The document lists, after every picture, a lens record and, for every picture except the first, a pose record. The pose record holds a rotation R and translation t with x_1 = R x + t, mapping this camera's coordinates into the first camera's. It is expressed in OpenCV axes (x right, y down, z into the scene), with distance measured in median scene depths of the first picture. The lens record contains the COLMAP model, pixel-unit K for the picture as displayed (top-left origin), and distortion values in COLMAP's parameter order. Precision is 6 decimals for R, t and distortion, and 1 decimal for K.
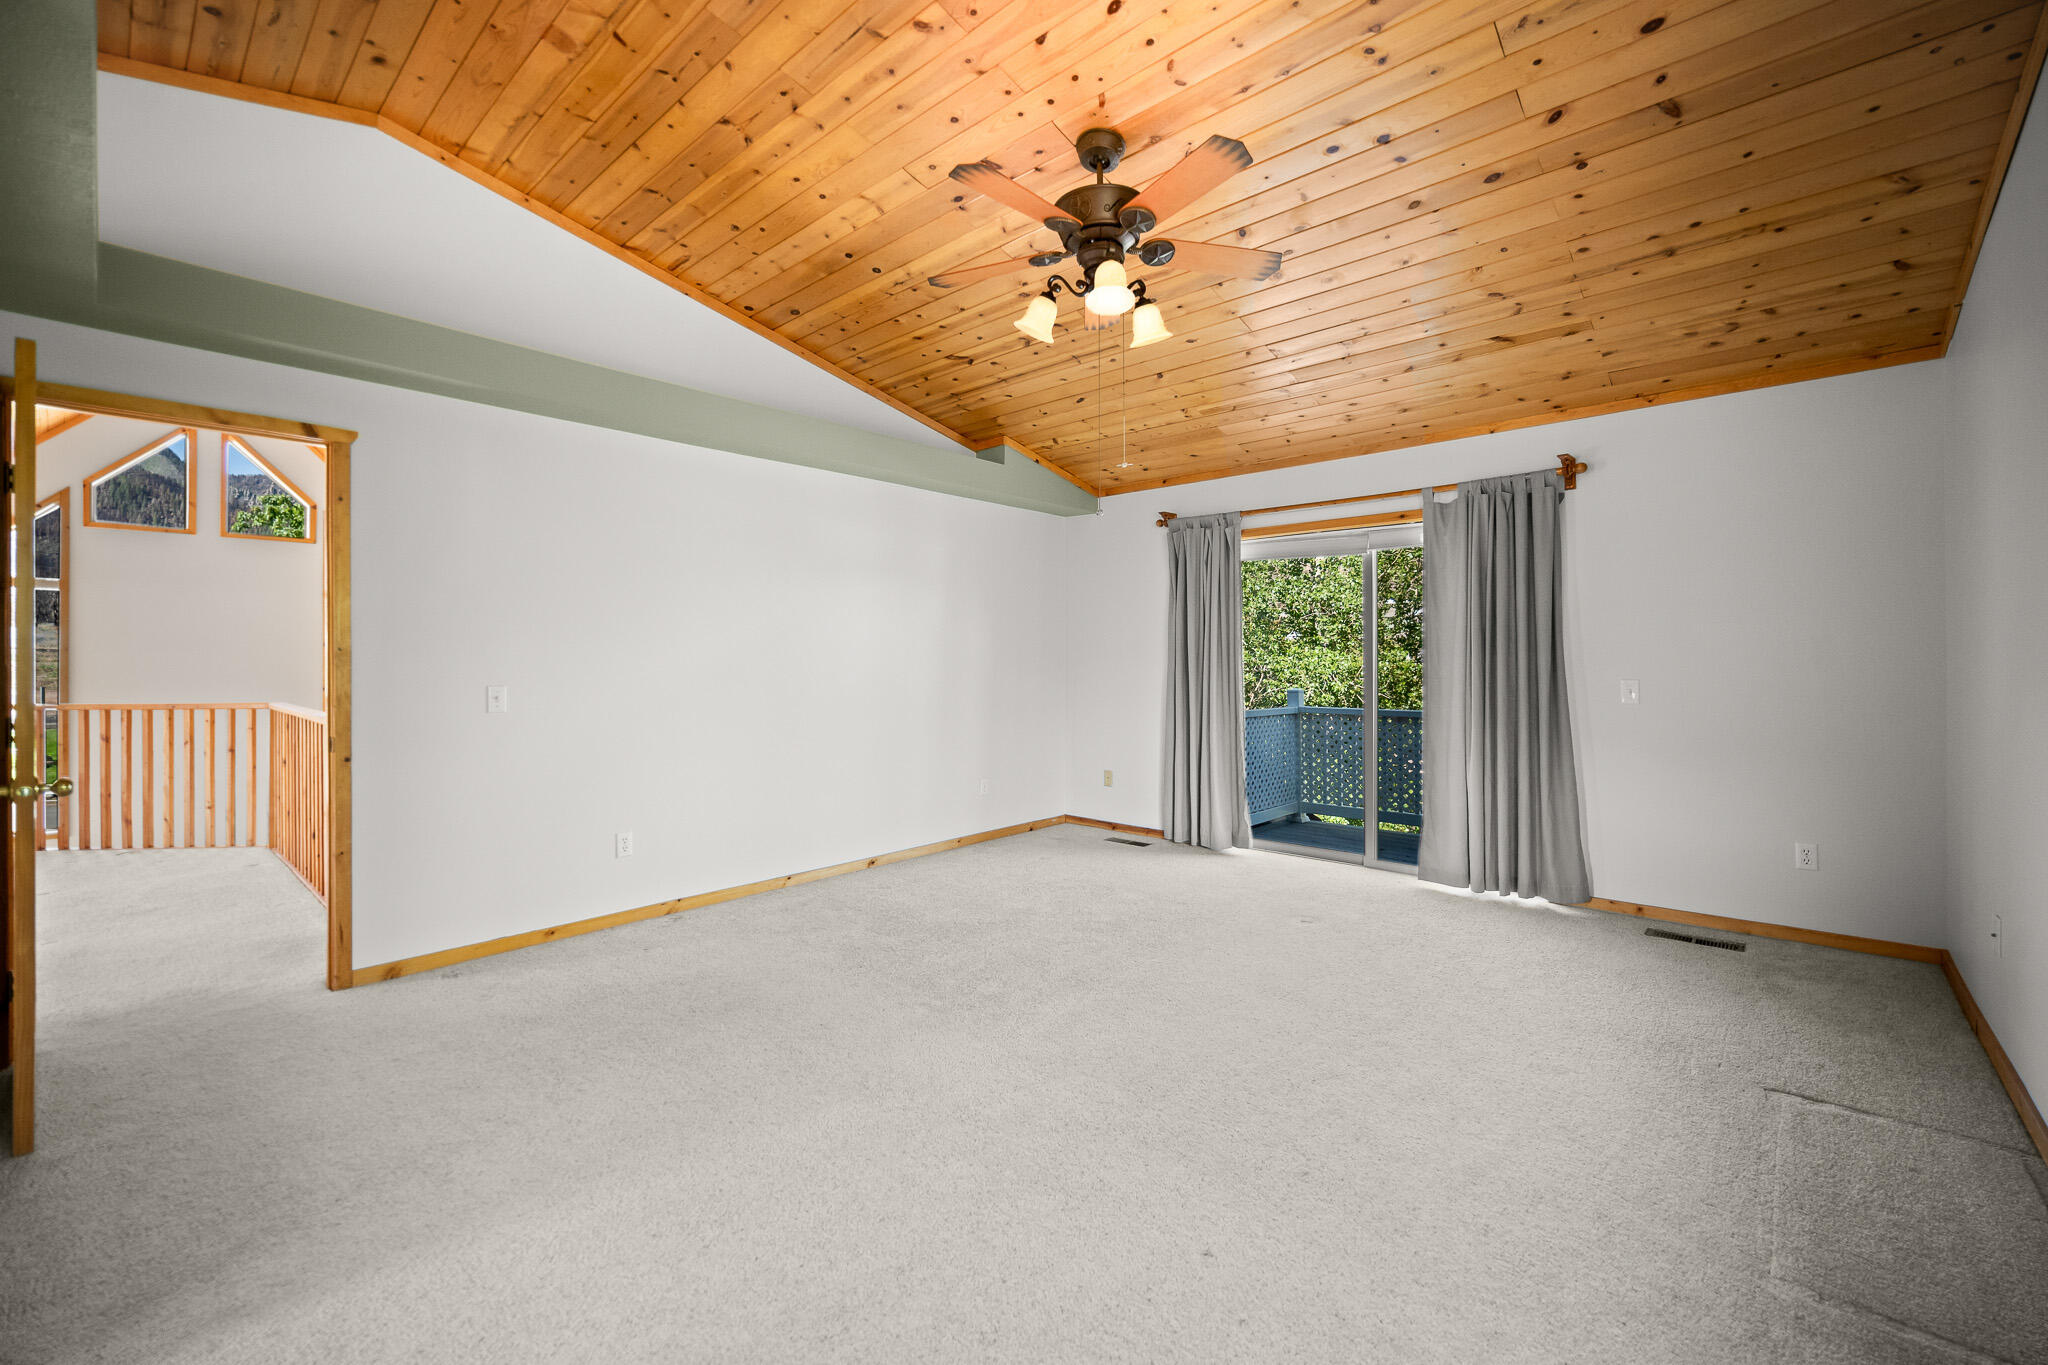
lens RADIAL K [[838.0, 0, 1021.6], [0, 838.0, 666.8], [0, 0, 1]] dist [-0.004917, 0.000439]
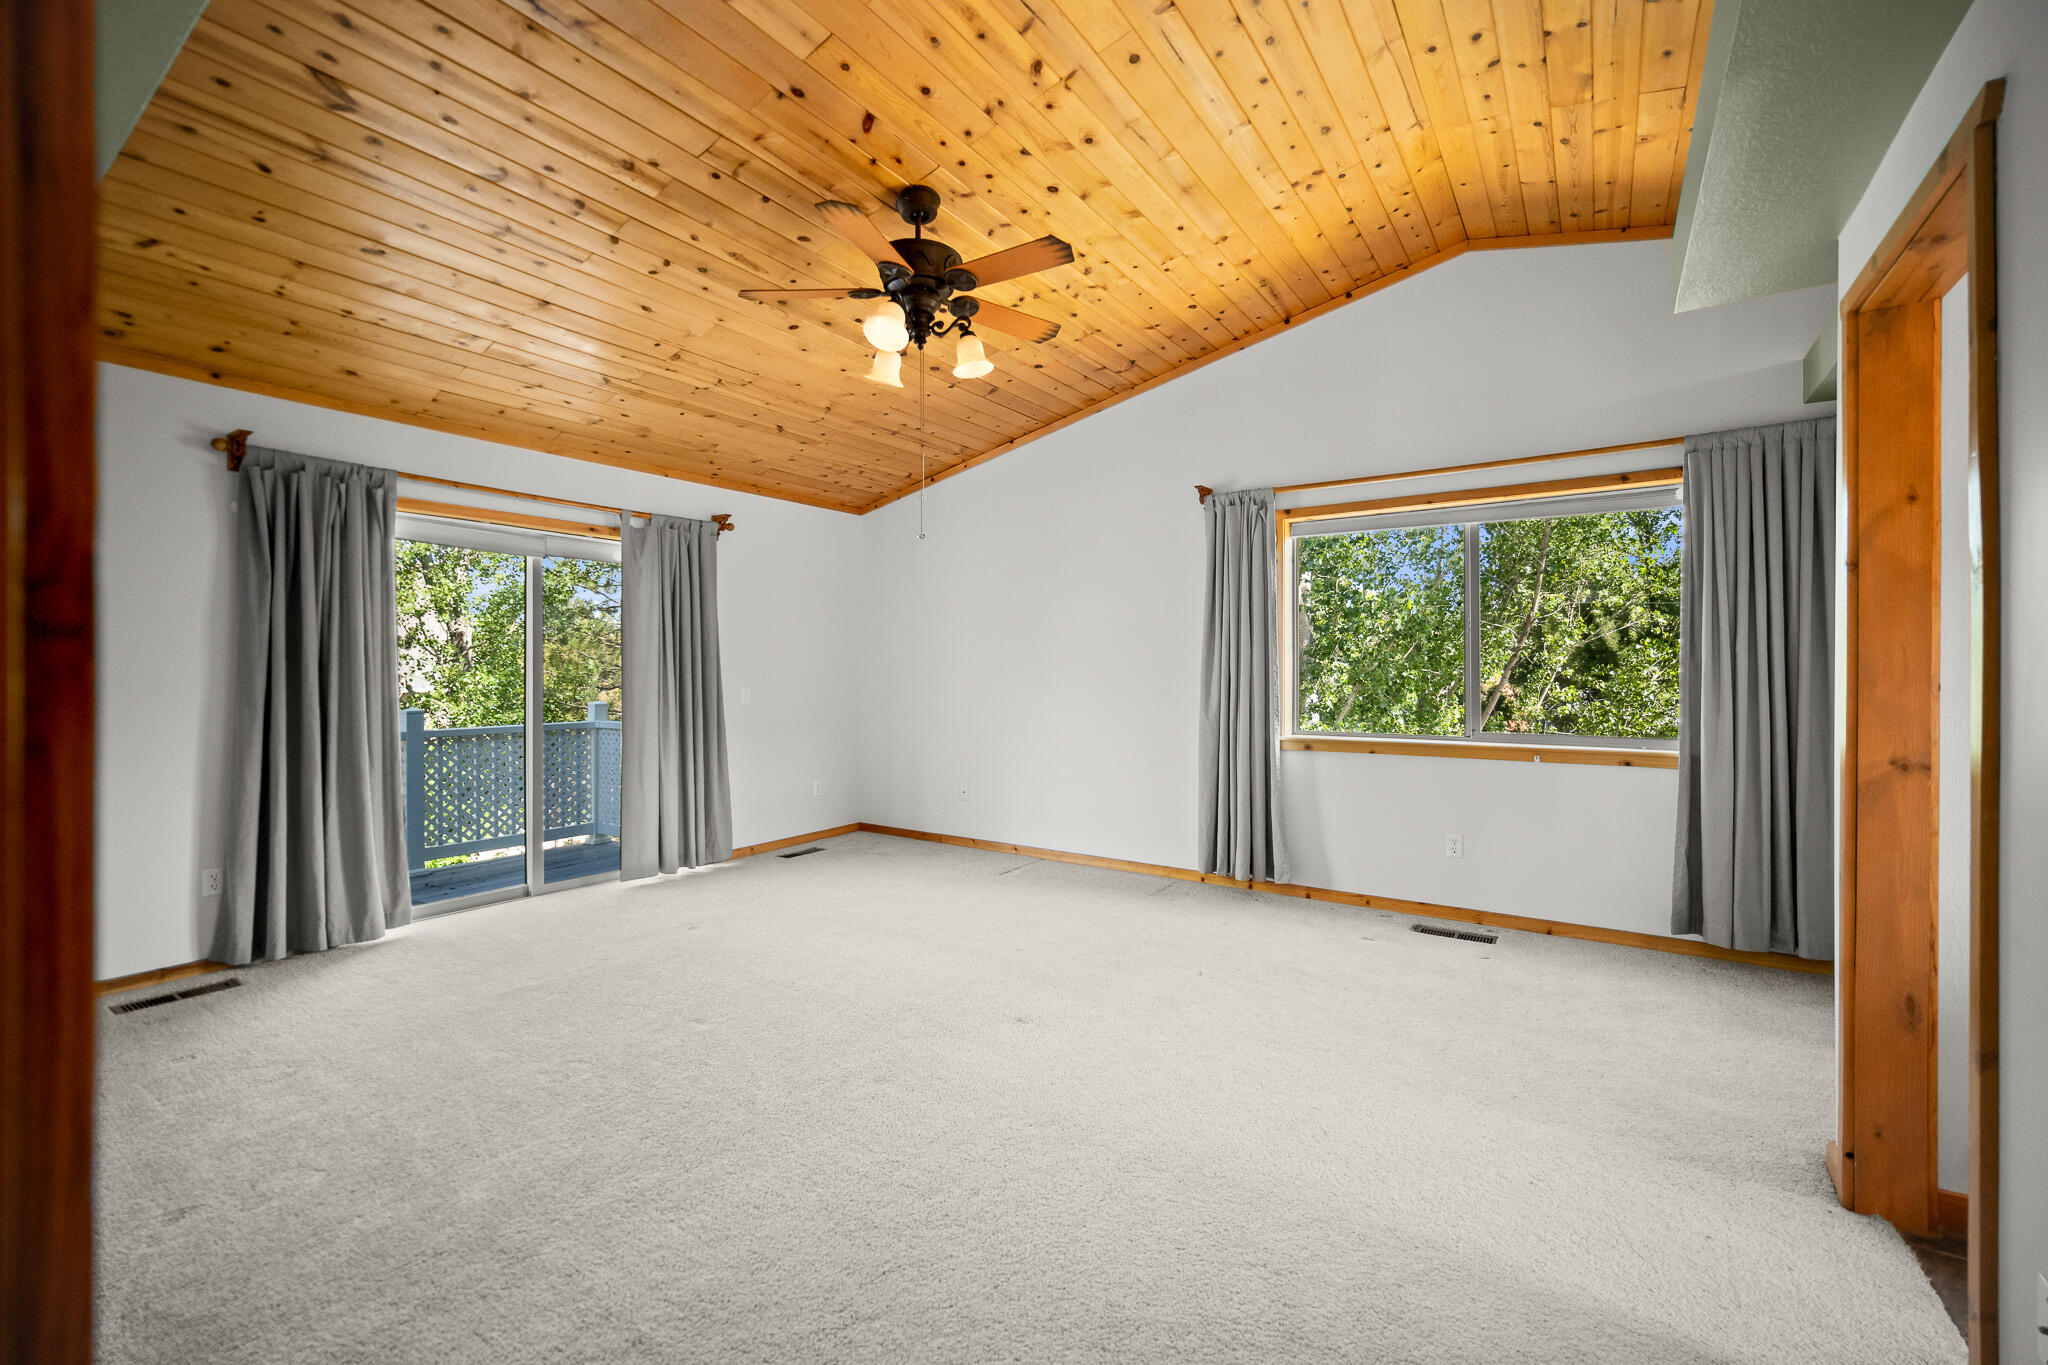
lens RADIAL K [[838.0, 0, 1034.3], [0, 838.0, 667.9], [0, 0, 1]] dist [-0.004917, 0.000439]
pose [[-0.144259, 0.003352, 0.989534, -0.643047], [0.012580, 0.999920, -0.001553, -0.005233], [-0.989460, 0.012225, -0.144289, 0.646214]]
